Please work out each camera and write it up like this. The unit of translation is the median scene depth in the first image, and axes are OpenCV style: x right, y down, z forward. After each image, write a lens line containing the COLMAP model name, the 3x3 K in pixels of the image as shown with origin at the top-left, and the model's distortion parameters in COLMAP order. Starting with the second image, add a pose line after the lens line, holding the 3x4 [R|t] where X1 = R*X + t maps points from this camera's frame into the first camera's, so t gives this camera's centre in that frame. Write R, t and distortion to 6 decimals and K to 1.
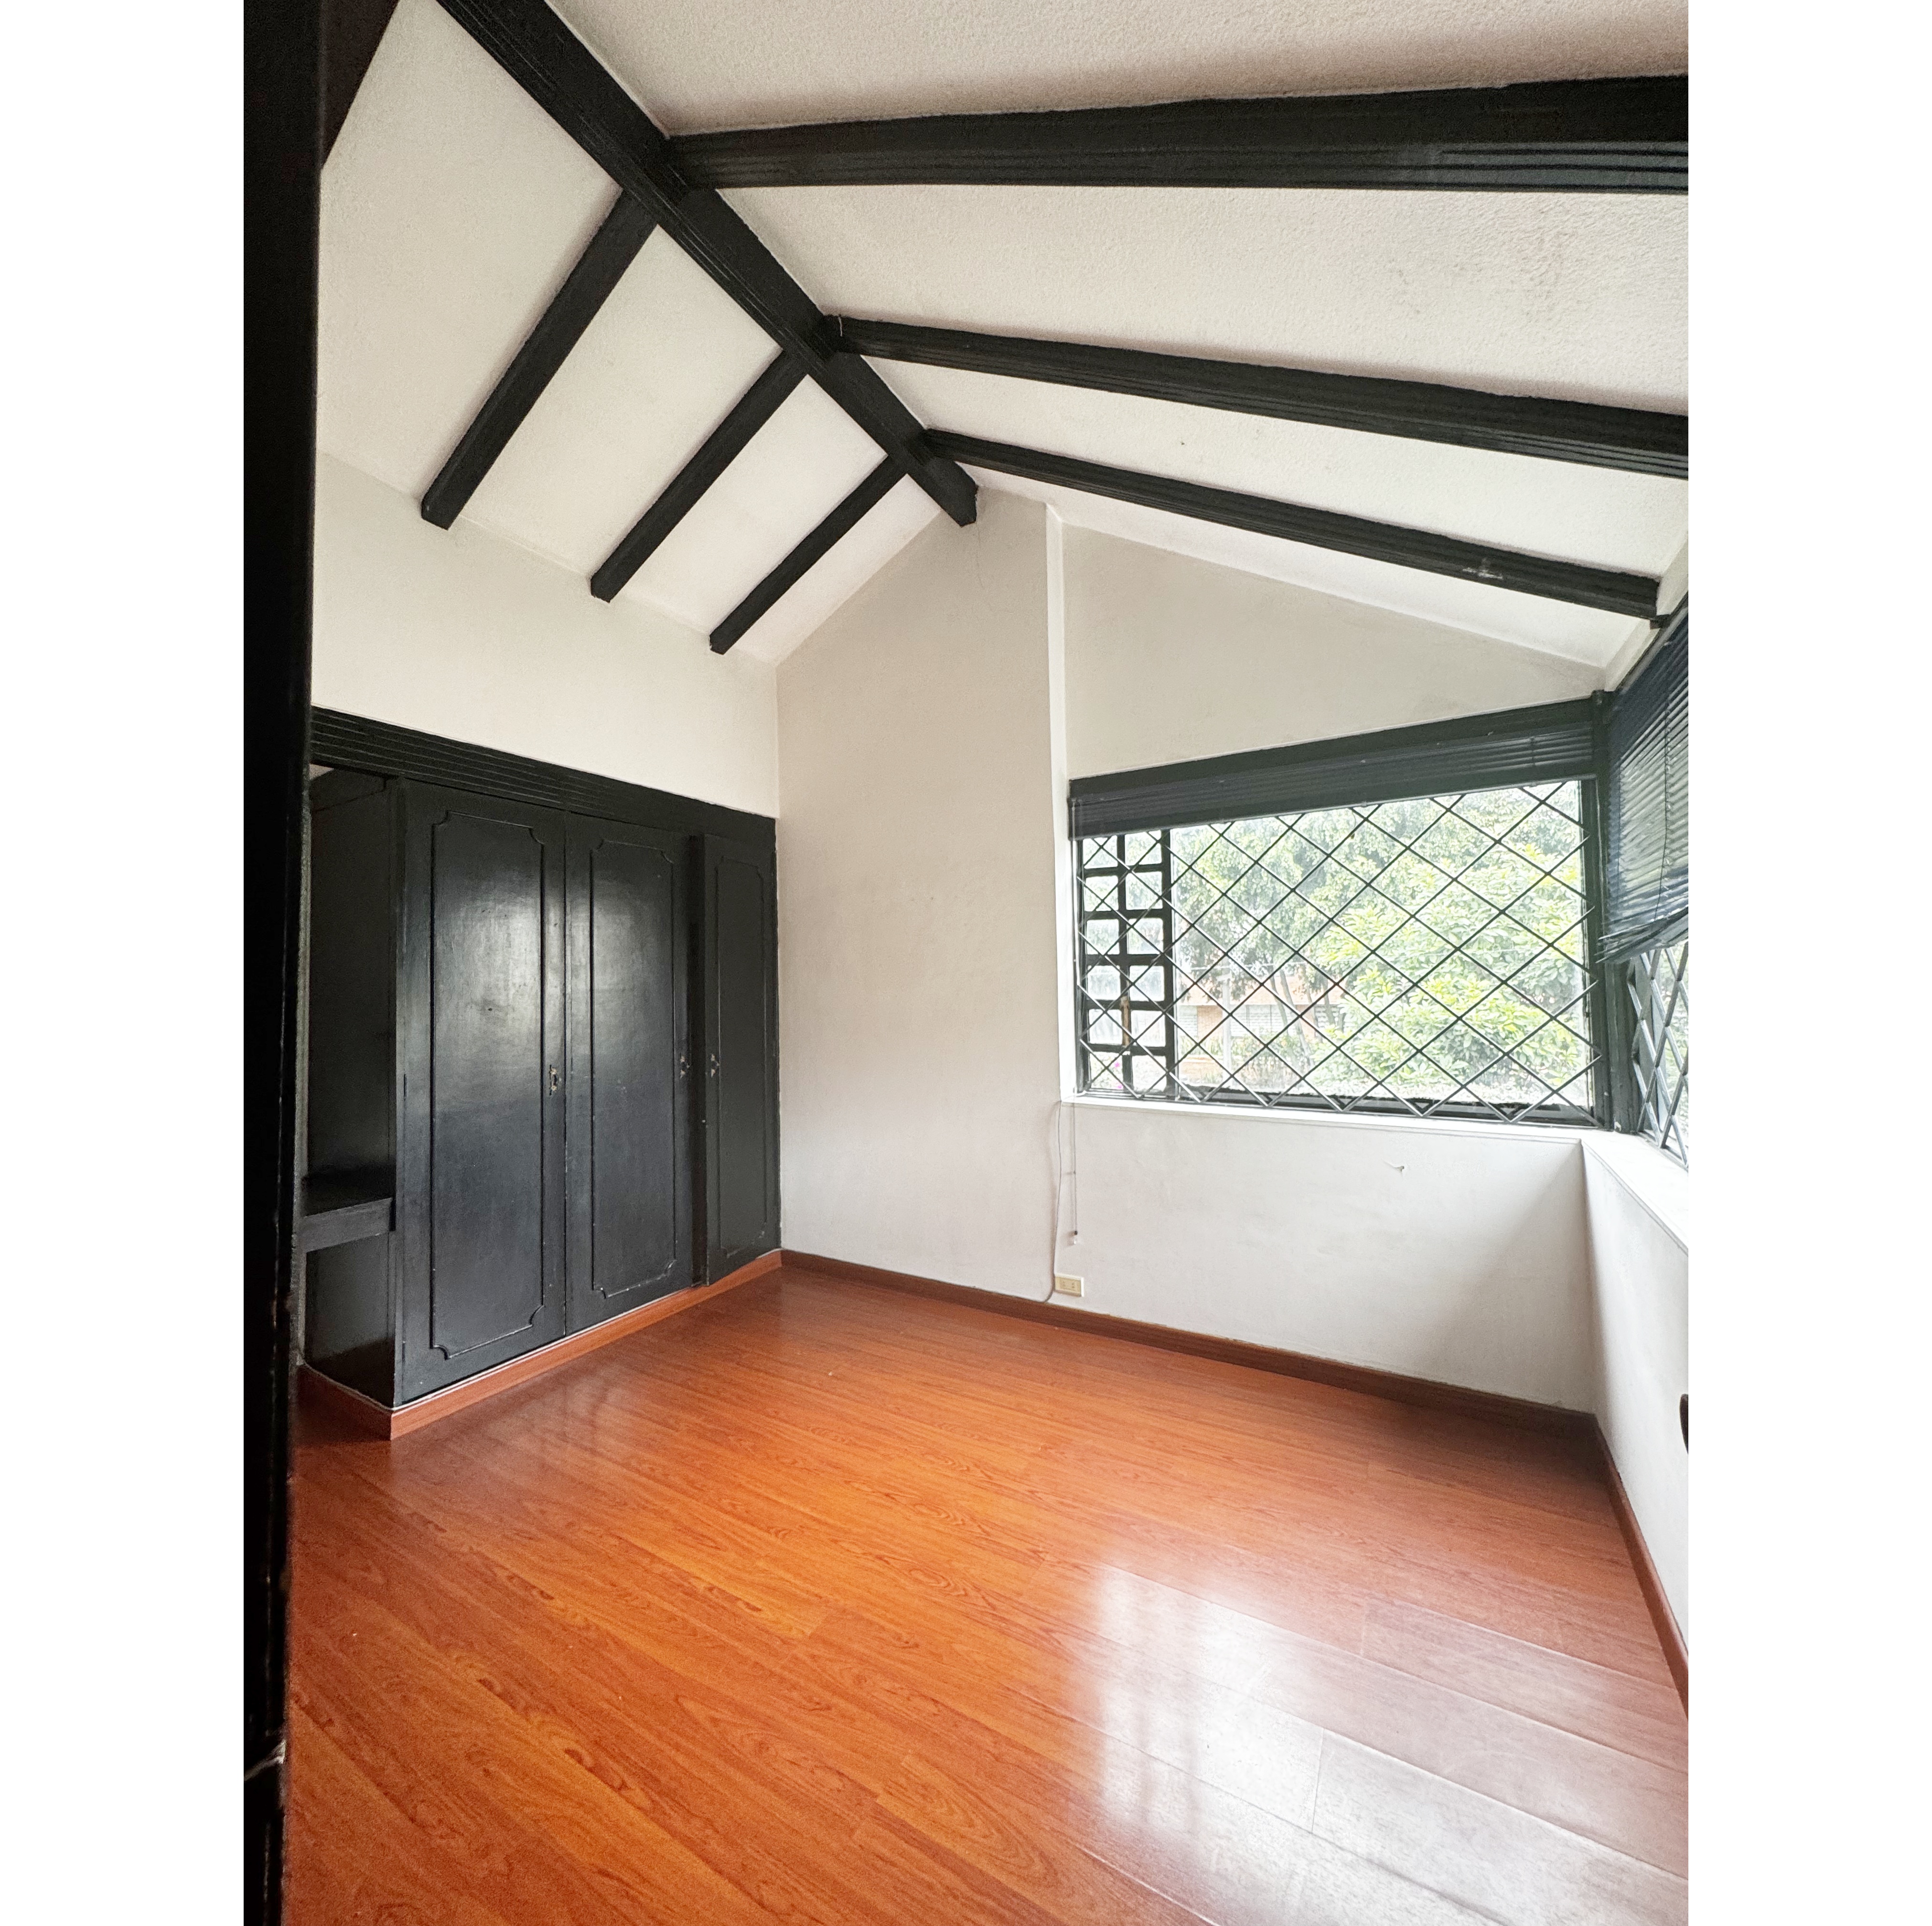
lens RADIAL K [[774.7, 0, 973.9], [0, 774.7, 962.5], [0, 0, 1]] dist [-0.000324, 0.000071]
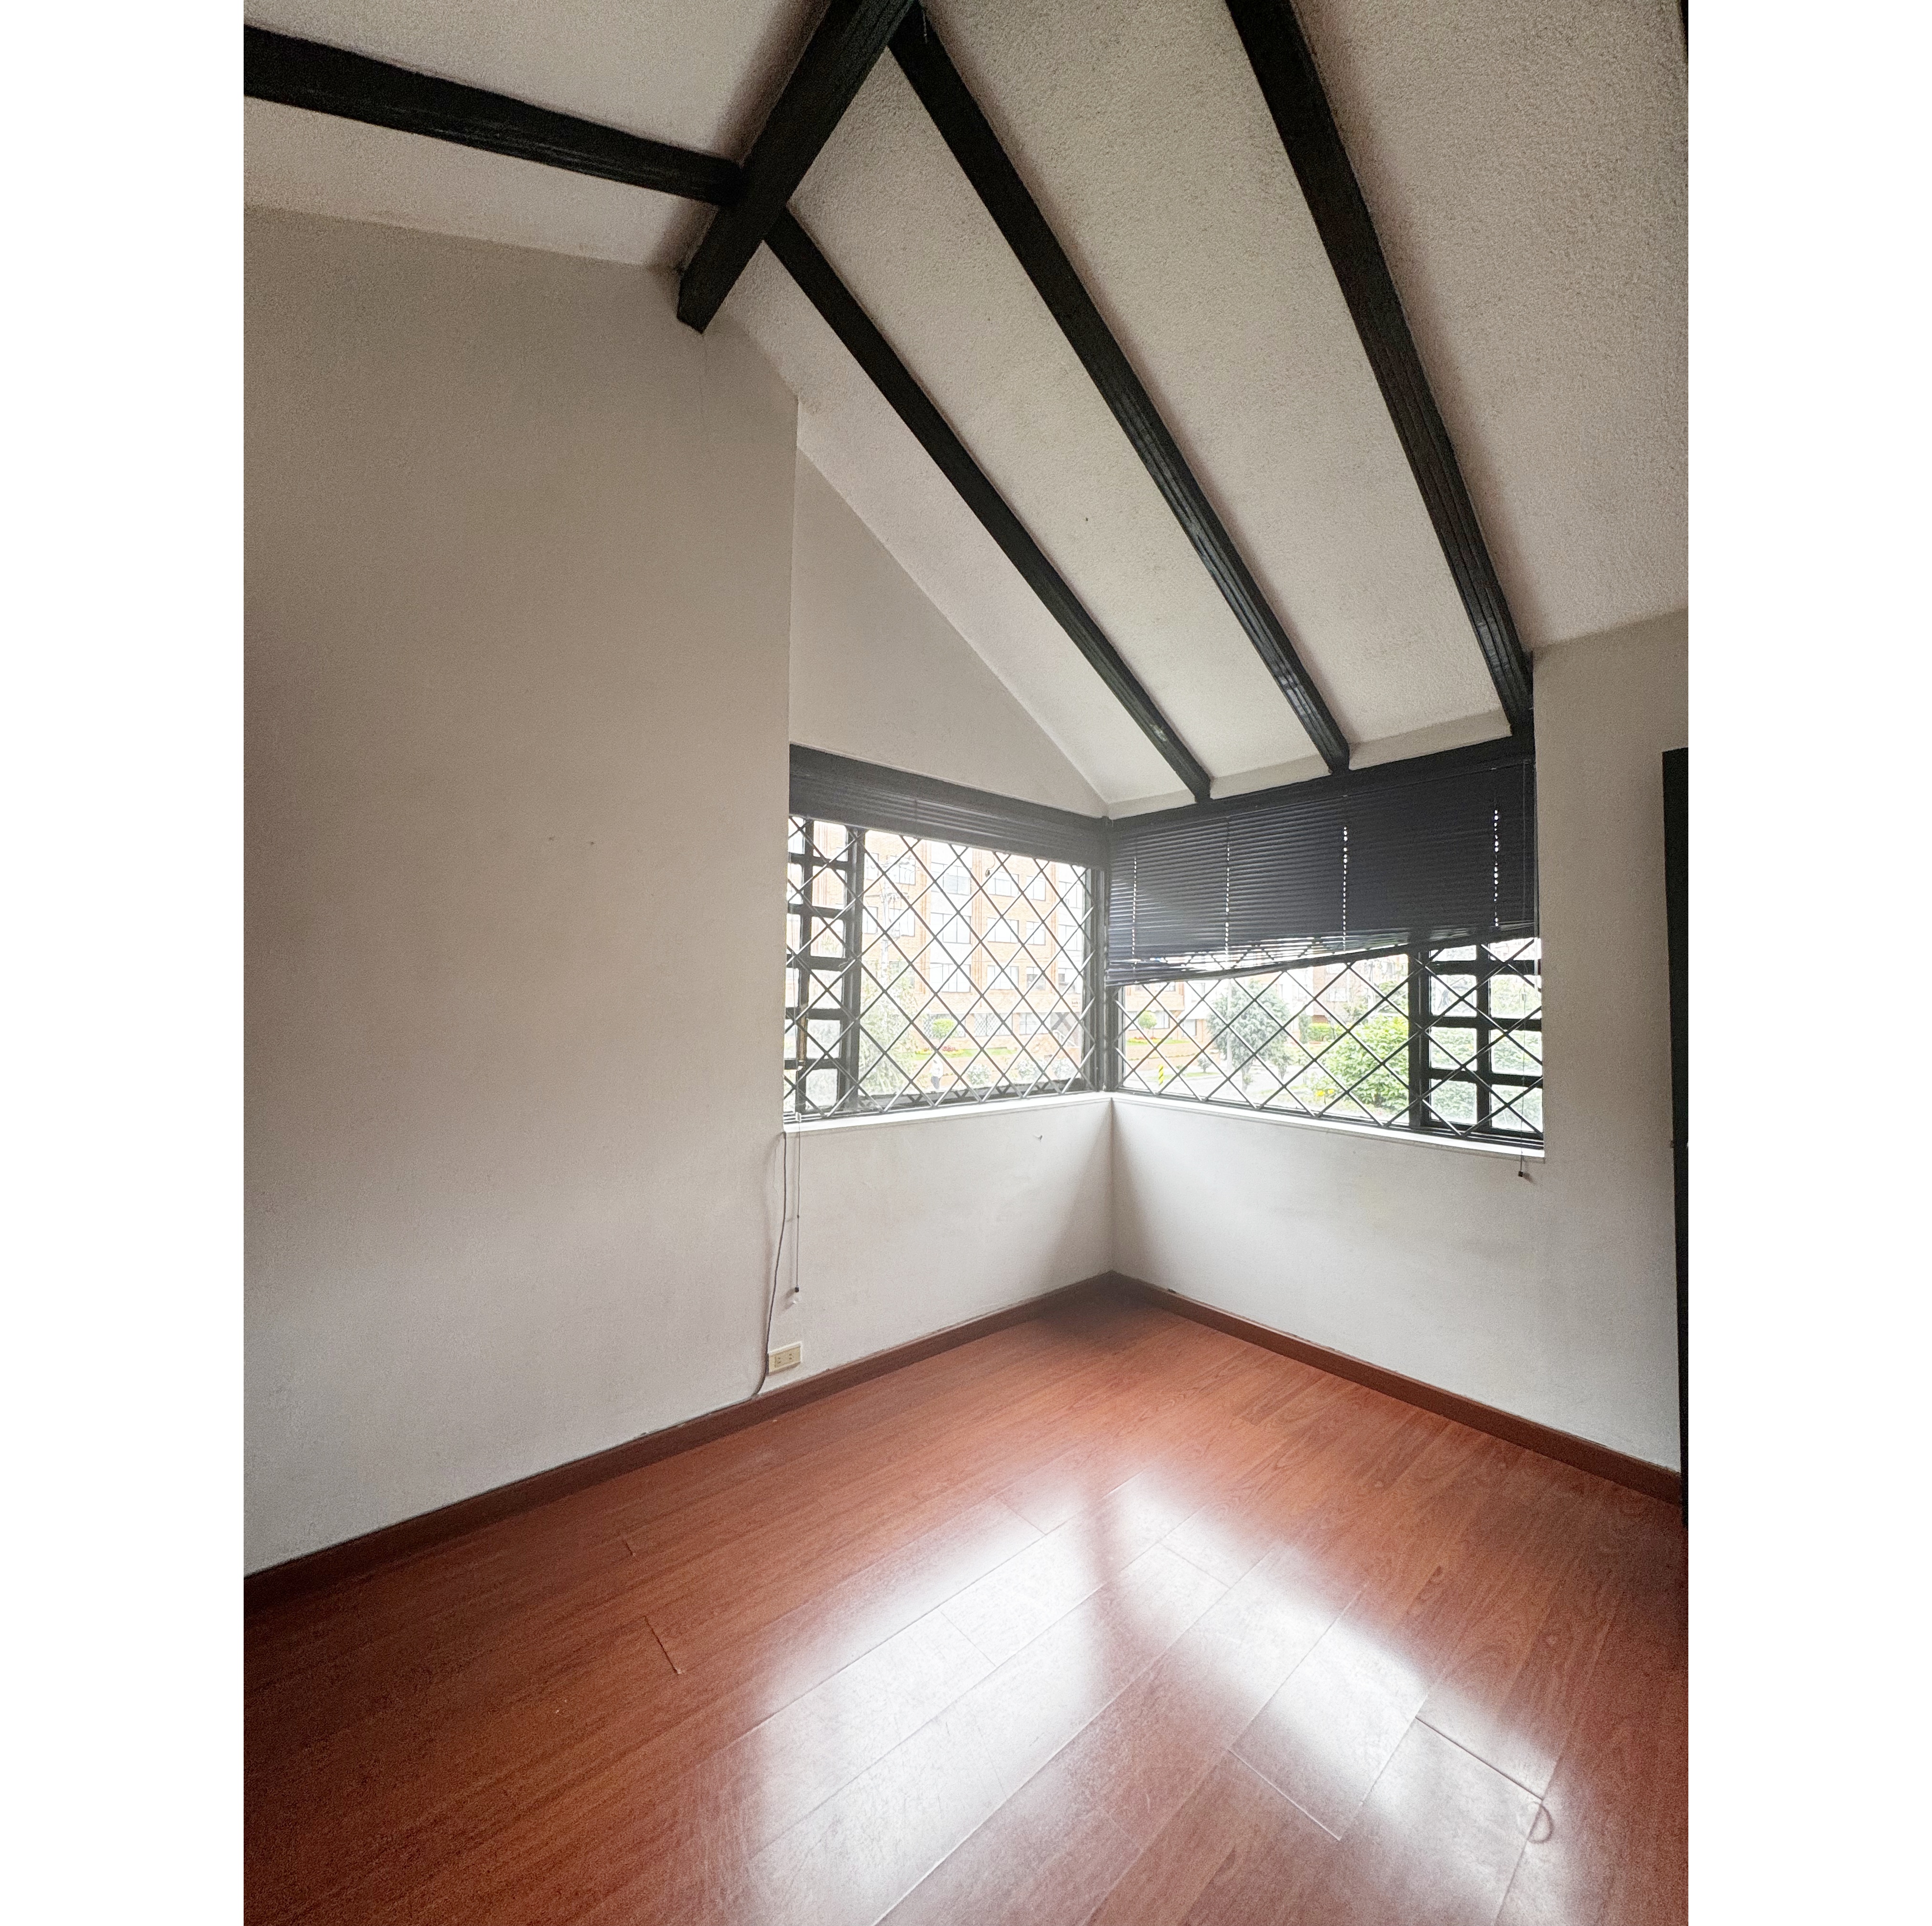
lens RADIAL K [[774.7, 0, 971.7], [0, 774.7, 966.2], [0, 0, 1]] dist [-0.000324, 0.000071]
pose [[0.323679, 0.052735, 0.944696, -0.604800], [-0.053519, 0.997867, -0.037367, 0.025692], [-0.944652, -0.038464, 0.325811, 0.566735]]
